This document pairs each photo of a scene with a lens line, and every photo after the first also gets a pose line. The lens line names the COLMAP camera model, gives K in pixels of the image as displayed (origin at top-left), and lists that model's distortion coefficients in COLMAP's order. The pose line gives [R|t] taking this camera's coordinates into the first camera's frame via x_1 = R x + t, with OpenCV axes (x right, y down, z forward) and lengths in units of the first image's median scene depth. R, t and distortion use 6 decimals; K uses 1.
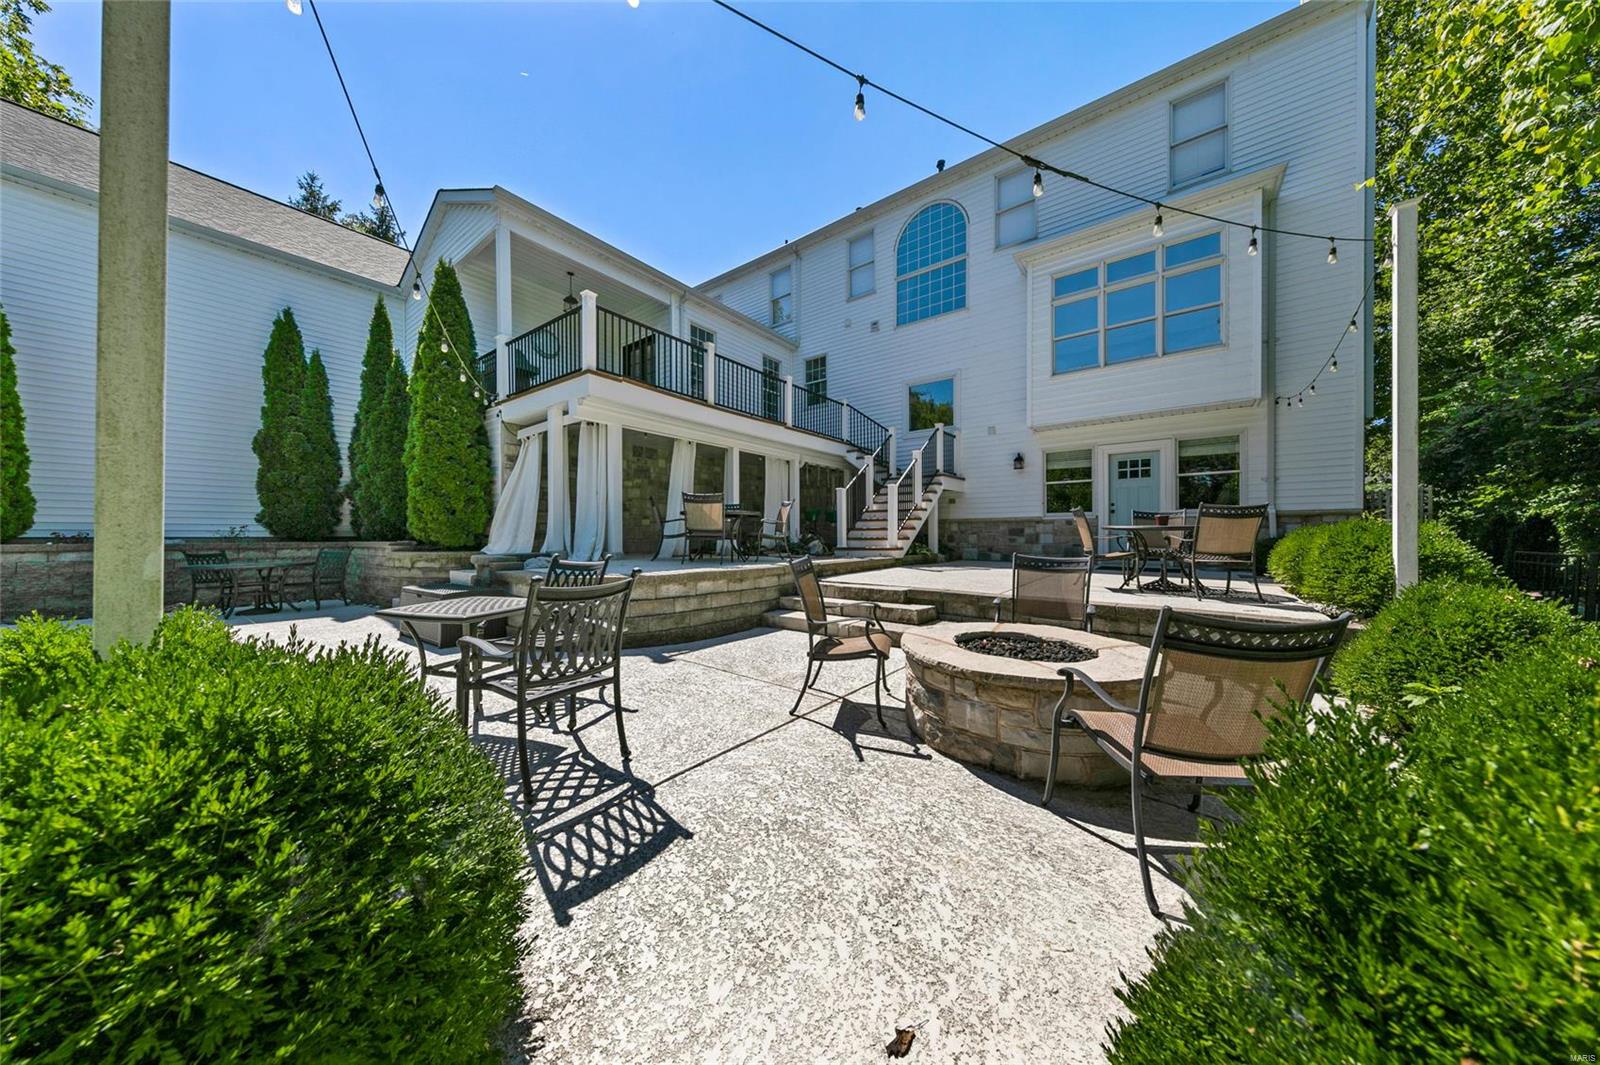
lens RADIAL K [[497.7, 0, 803.3], [0, 497.7, 536.0], [0, 0, 1]] dist [0.001199, 0.000073]
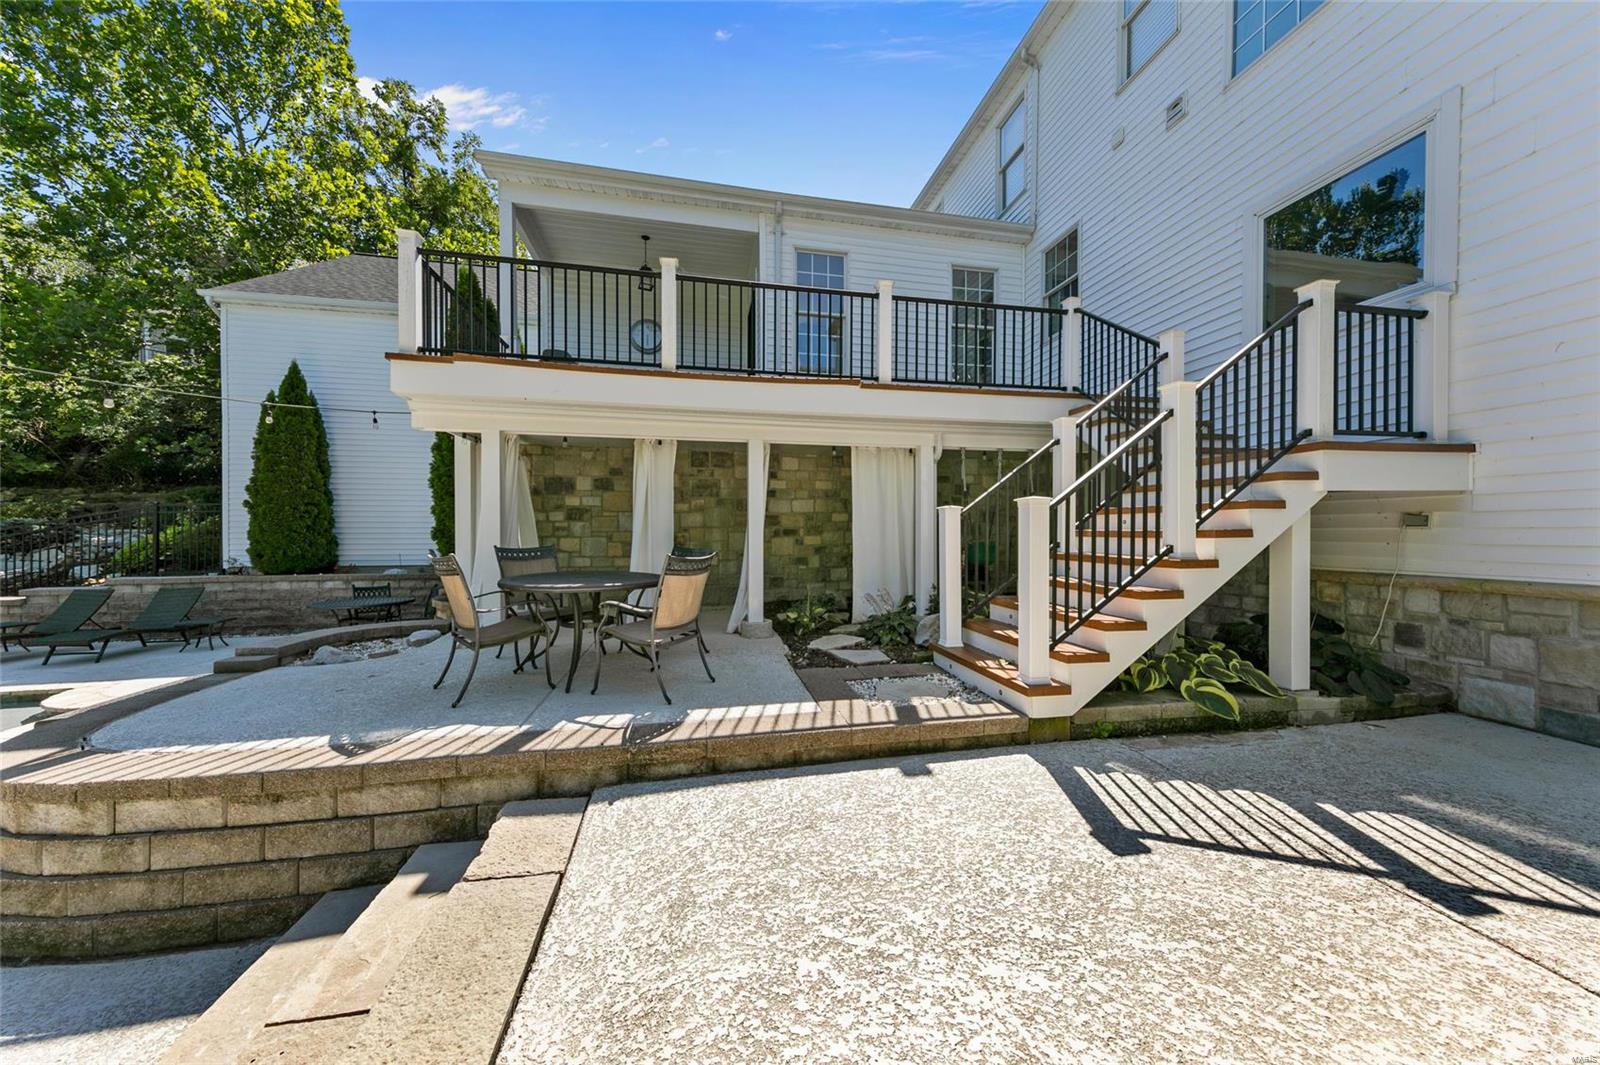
lens RADIAL K [[526.7, 0, 796.4], [0, 526.7, 535.4], [0, 0, 1]] dist [0.006116, -0.000106]
pose [[0.742790, 0.006486, -0.669493, 0.260710], [-0.000462, 0.999958, 0.009175, -0.070044], [0.669524, -0.006505, 0.742762, 0.539982]]
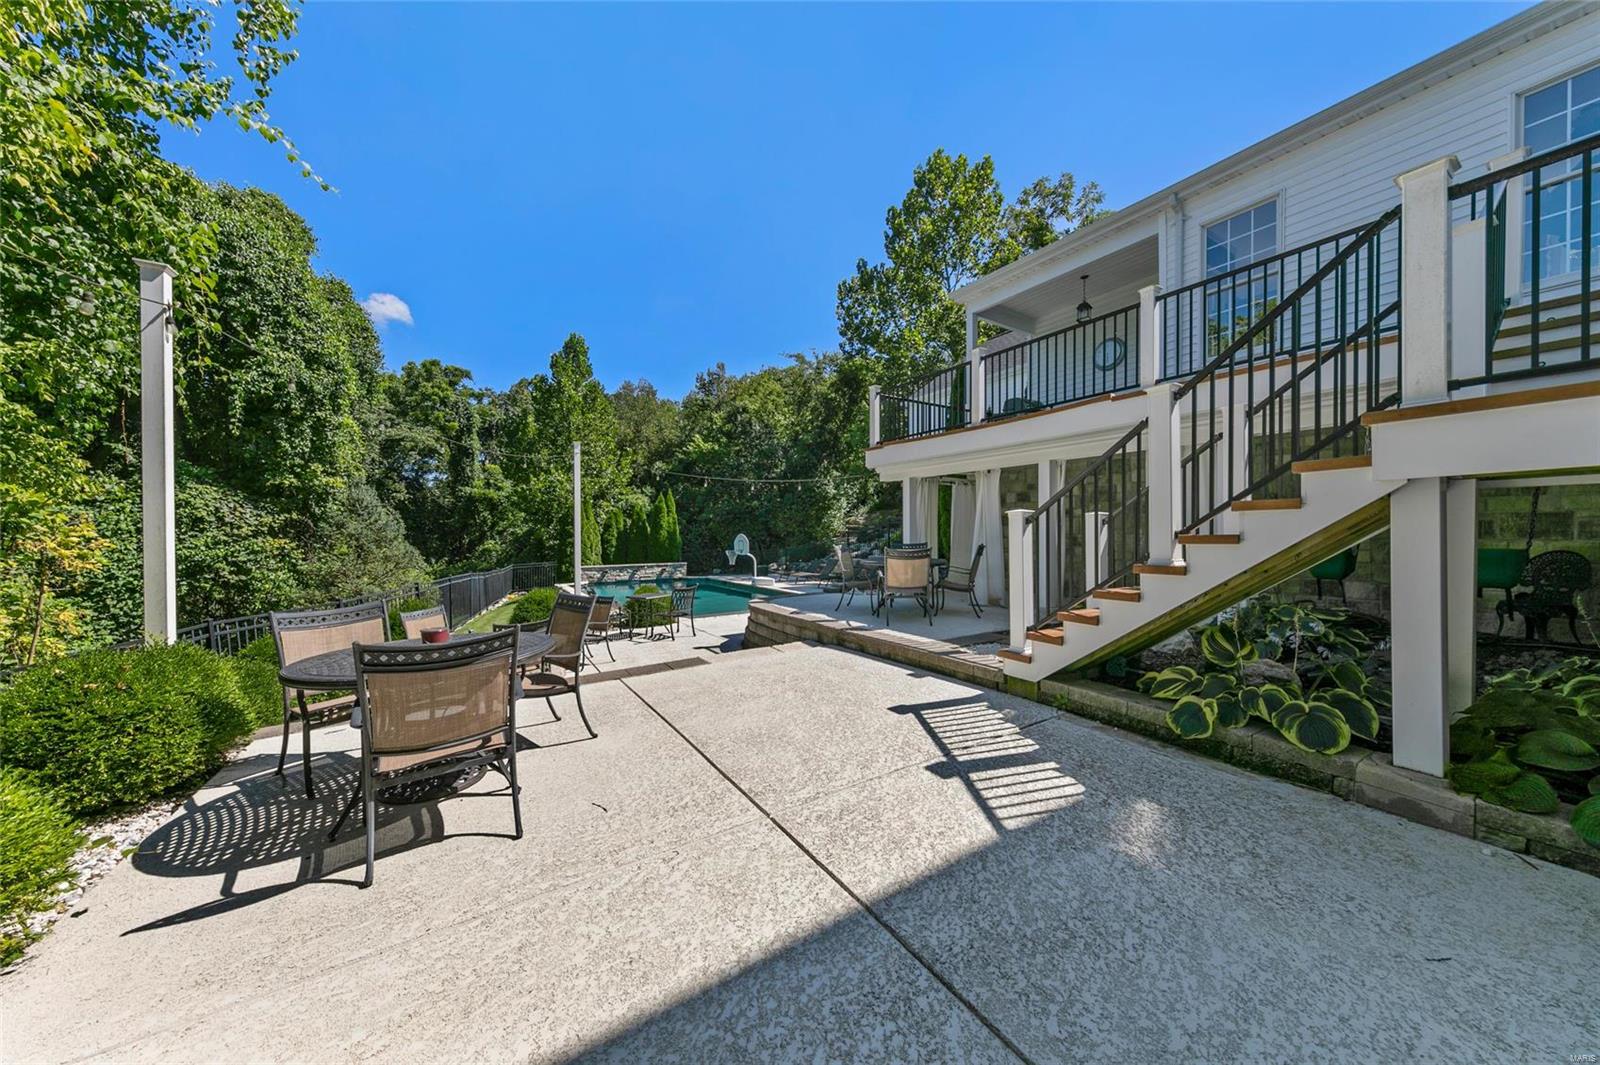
lens RADIAL K [[526.7, 0, 795.8], [0, 526.7, 533.7], [0, 0, 1]] dist [0.006116, -0.000106]
pose [[-0.361564, 0.004896, -0.932335, 0.601954], [0.008202, 0.999964, 0.002070, -0.073802], [0.932311, -0.006899, -0.361591, 0.854299]]
